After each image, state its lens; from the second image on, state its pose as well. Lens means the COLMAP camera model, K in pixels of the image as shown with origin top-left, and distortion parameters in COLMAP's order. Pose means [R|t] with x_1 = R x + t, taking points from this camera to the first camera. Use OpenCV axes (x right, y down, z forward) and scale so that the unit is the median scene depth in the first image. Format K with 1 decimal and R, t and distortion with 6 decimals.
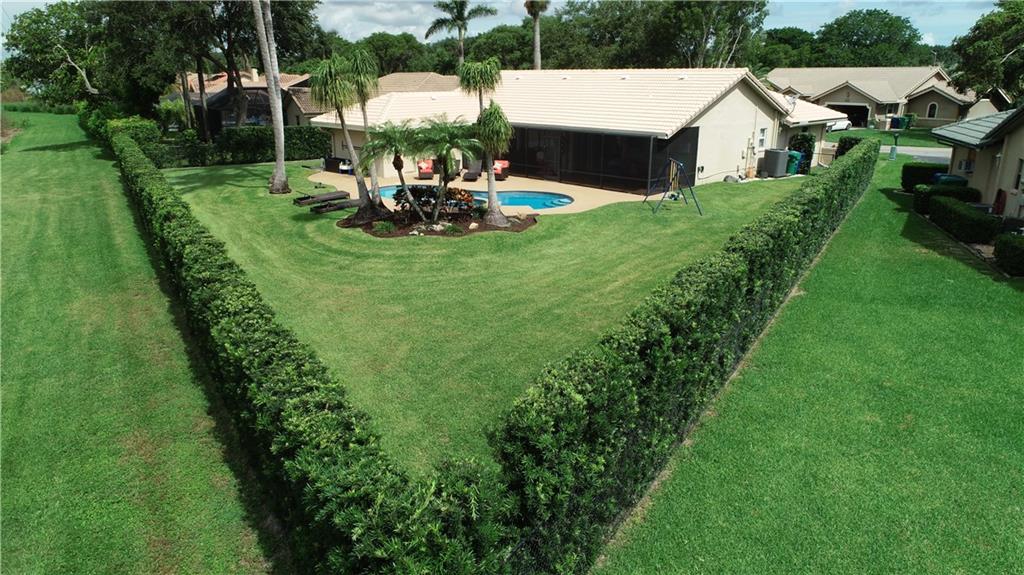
lens RADIAL K [[686.8, 0, 510.4], [0, 686.8, 285.4], [0, 0, 1]] dist [-0.007153, 0.002230]
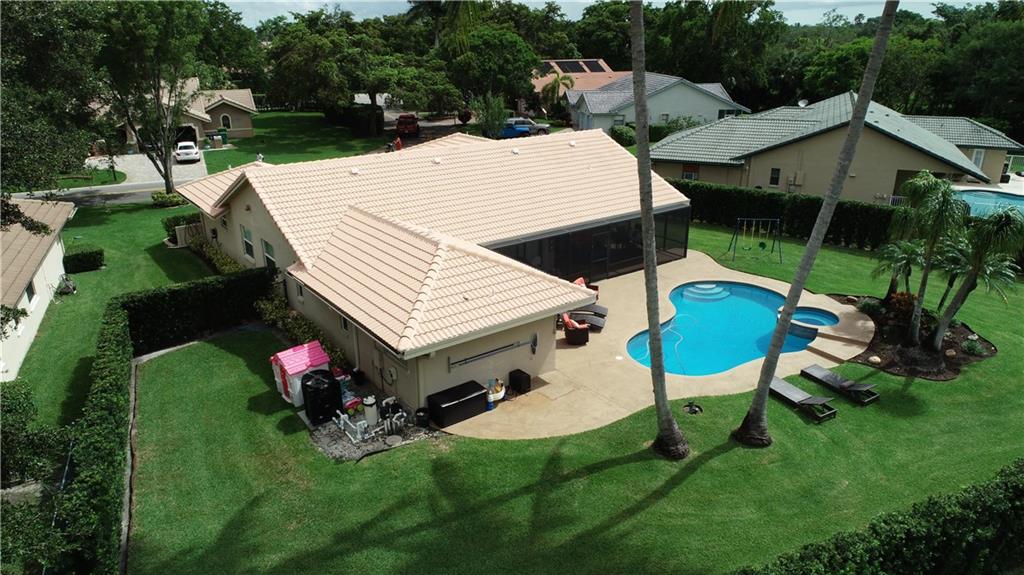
lens RADIAL K [[686.8, 0, 511.1], [0, 686.8, 294.2], [0, 0, 1]] dist [-0.007153, 0.002230]
pose [[0.116563, -0.352836, 0.928396, -0.750632], [0.295322, 0.904801, 0.306790, -0.426680], [-0.948260, 0.238416, 0.209667, 0.900452]]
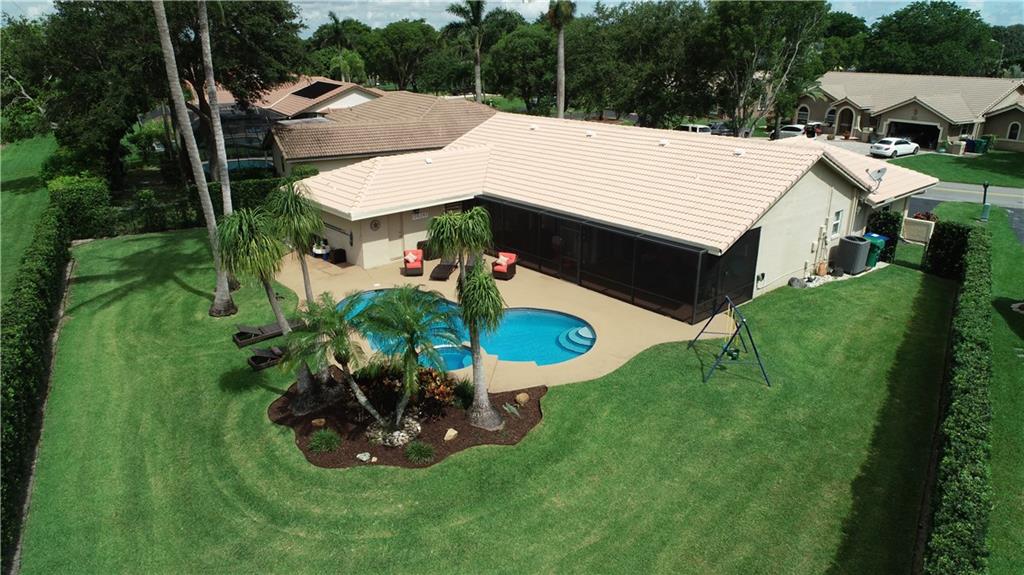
lens RADIAL K [[686.8, 0, 510.3], [0, 686.8, 287.3], [0, 0, 1]] dist [-0.007153, 0.002230]
pose [[0.999201, 0.012489, -0.037973, 0.021013], [-0.010903, 0.999071, 0.041700, -0.173493], [0.038458, -0.041252, 0.998408, 0.193995]]
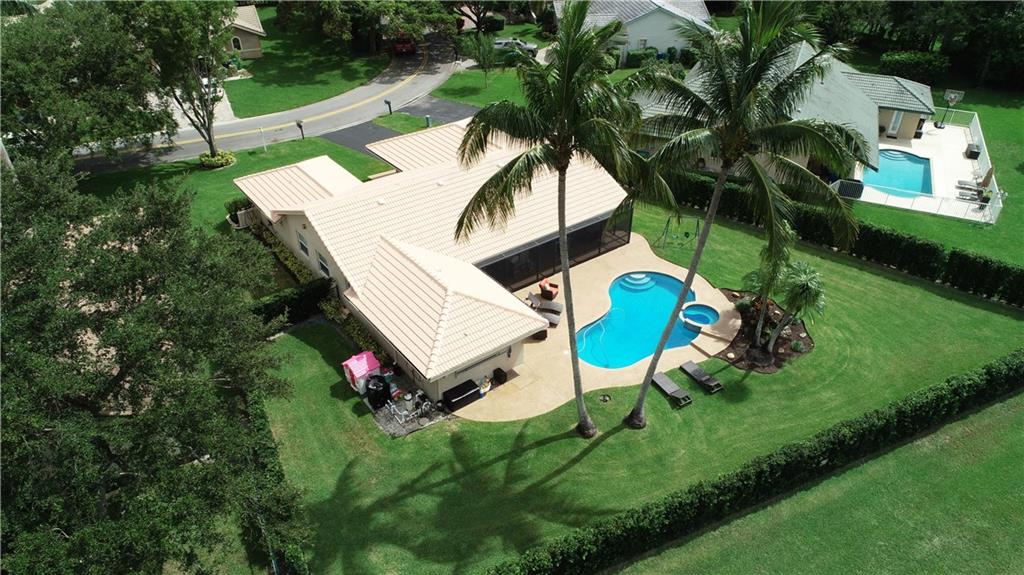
lens RADIAL K [[686.8, 0, 510.6], [0, 686.8, 295.8], [0, 0, 1]] dist [-0.007153, 0.002230]
pose [[0.111010, -0.563816, 0.818406, -0.932480], [0.292688, 0.805520, 0.515239, -0.743388], [-0.949742, 0.182341, 0.254443, 0.762531]]
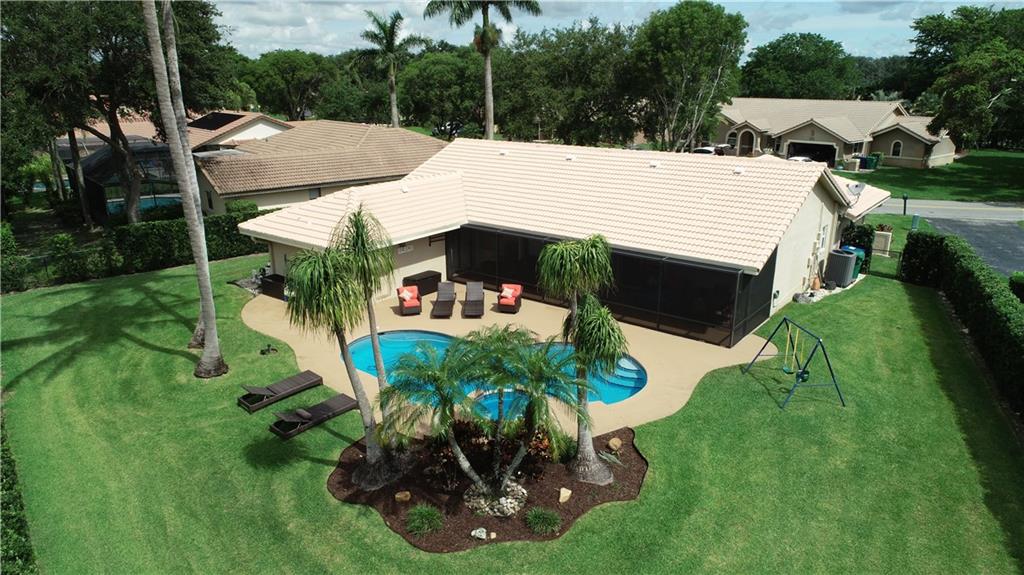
lens RADIAL K [[686.8, 0, 510.3], [0, 686.8, 286.1], [0, 0, 1]] dist [-0.007153, 0.002230]
pose [[0.989725, -0.044161, 0.135996, -0.114915], [0.044416, 0.999012, 0.001165, -0.179113], [-0.135913, 0.004888, 0.990709, 0.253429]]
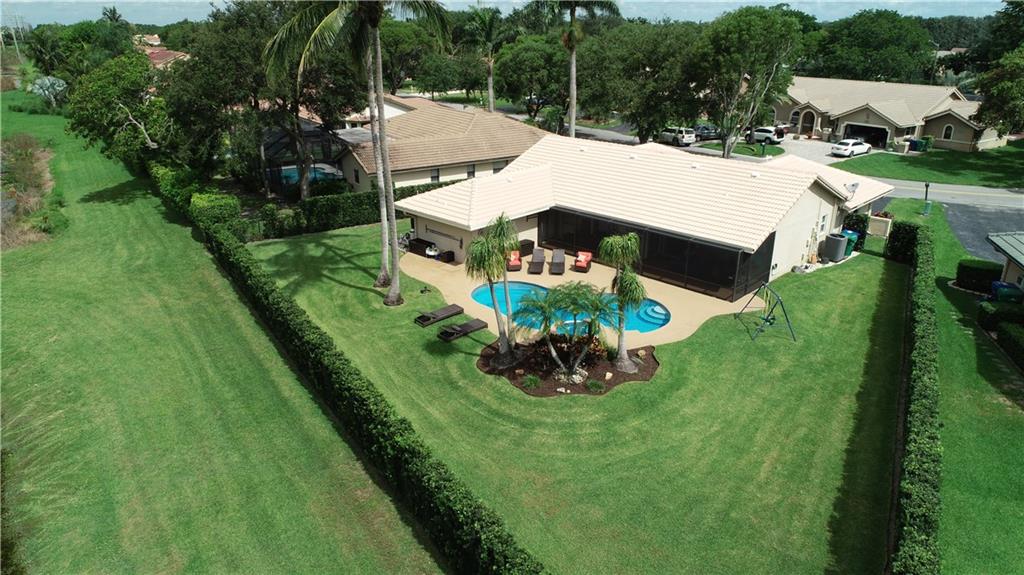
lens RADIAL K [[686.8, 0, 509.6], [0, 686.8, 286.9], [0, 0, 1]] dist [-0.007153, 0.002230]
pose [[0.999584, -0.012316, 0.026079, -0.156285], [0.010542, 0.997691, 0.067088, -0.198647], [-0.026845, -0.066786, 0.997406, -0.065276]]
